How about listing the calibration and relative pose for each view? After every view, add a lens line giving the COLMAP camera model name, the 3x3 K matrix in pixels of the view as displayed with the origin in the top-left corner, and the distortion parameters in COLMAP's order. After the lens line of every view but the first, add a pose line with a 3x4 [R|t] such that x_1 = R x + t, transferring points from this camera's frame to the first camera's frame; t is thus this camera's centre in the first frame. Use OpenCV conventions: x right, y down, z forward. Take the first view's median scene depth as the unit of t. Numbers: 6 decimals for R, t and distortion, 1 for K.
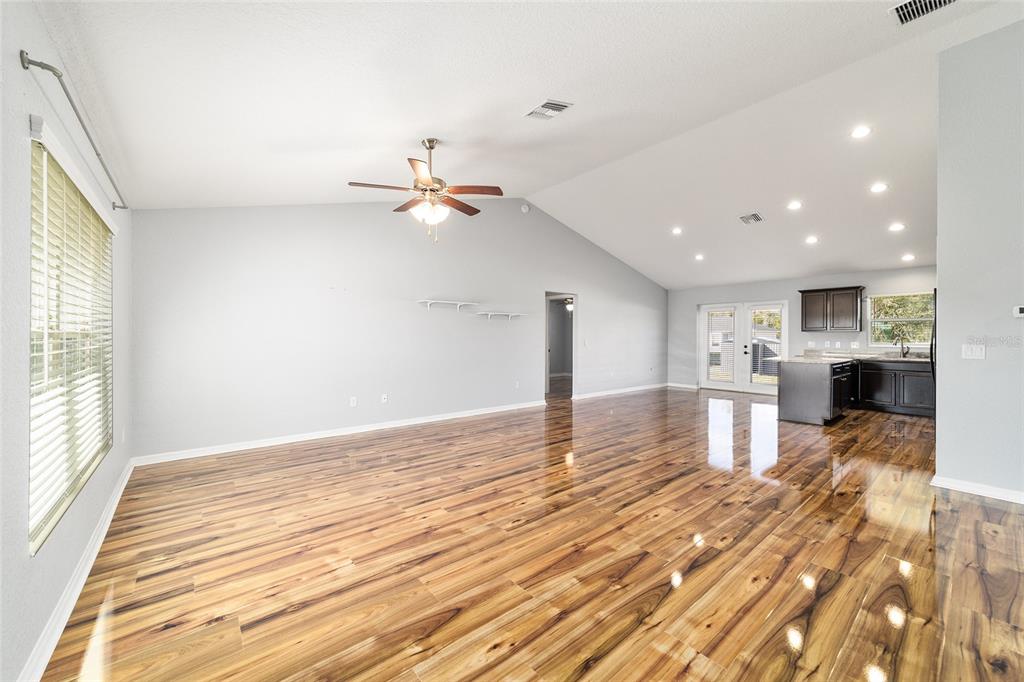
lens RADIAL K [[395.0, 0, 505.0], [0, 395.0, 322.8], [0, 0, 1]] dist [-0.011500, 0.007034]
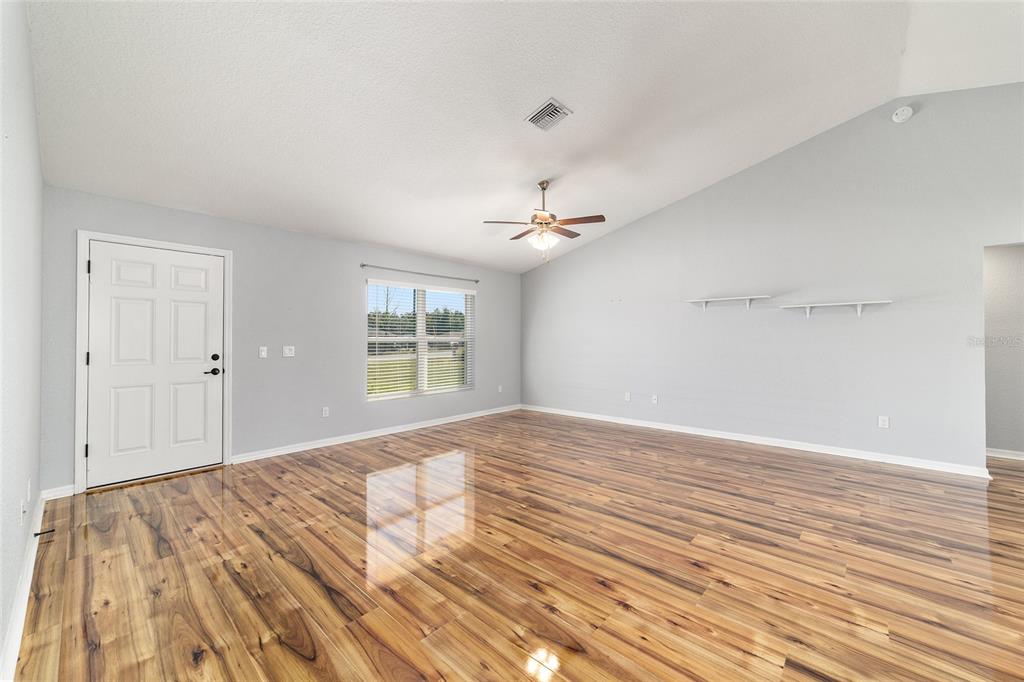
lens RADIAL K [[391.2, 0, 510.4], [0, 391.2, 338.6], [0, 0, 1]] dist [-0.011870, 0.006481]
pose [[0.150924, -0.008869, -0.988506, 0.325864], [0.039145, 0.999229, -0.002989, 0.008796], [0.987770, -0.038244, 0.151155, 0.230943]]
